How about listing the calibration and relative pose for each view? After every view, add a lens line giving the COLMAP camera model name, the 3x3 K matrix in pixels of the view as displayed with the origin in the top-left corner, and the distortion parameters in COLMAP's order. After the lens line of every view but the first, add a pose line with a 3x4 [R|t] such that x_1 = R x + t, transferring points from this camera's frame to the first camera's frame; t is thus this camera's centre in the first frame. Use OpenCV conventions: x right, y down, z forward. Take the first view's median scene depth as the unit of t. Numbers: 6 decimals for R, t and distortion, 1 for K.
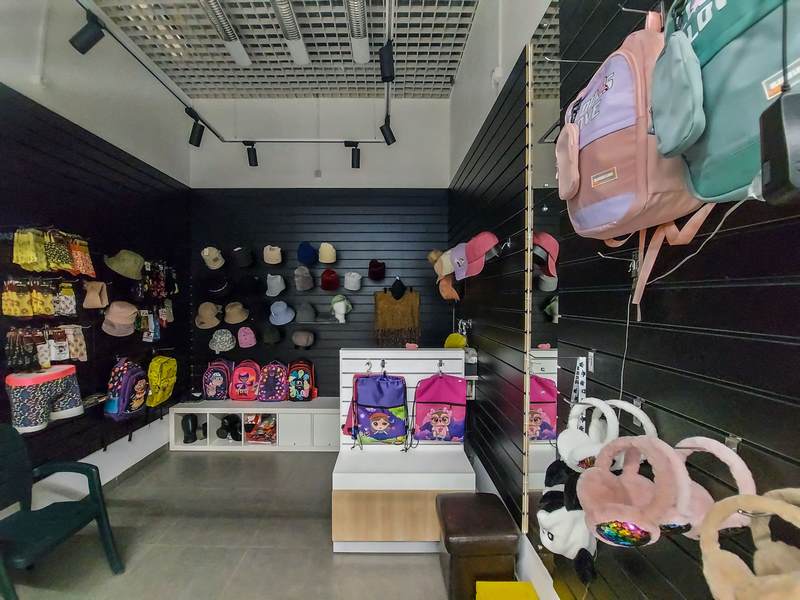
lens RADIAL K [[321.1, 0, 383.8], [0, 321.1, 297.9], [0, 0, 1]] dist [-0.020846, -0.001749]
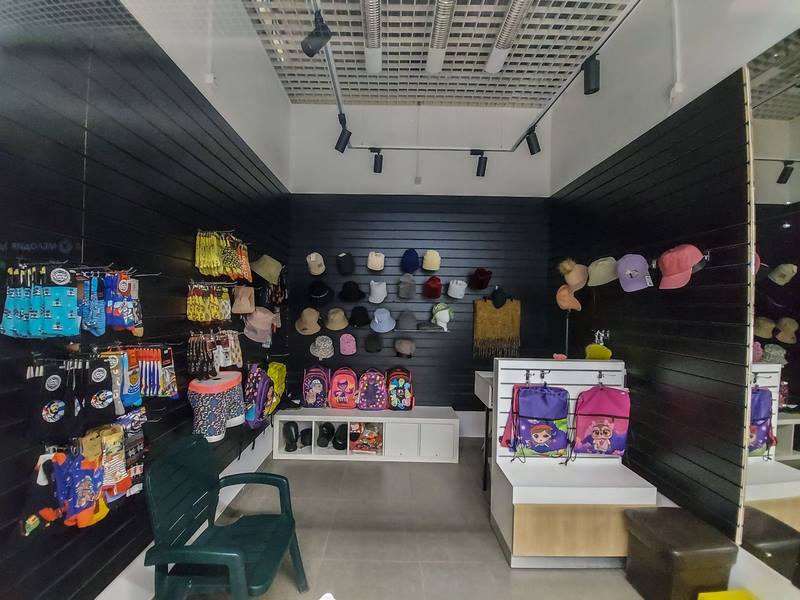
lens RADIAL K [[321.1, 0, 346.9], [0, 321.1, 297.8], [0, 0, 1]] dist [-0.020846, -0.001749]
pose [[0.999704, 0.016664, -0.017739, -0.518511], [-0.016974, 0.999704, -0.017448, -0.003523], [0.017443, 0.017744, 0.999690, 0.006633]]
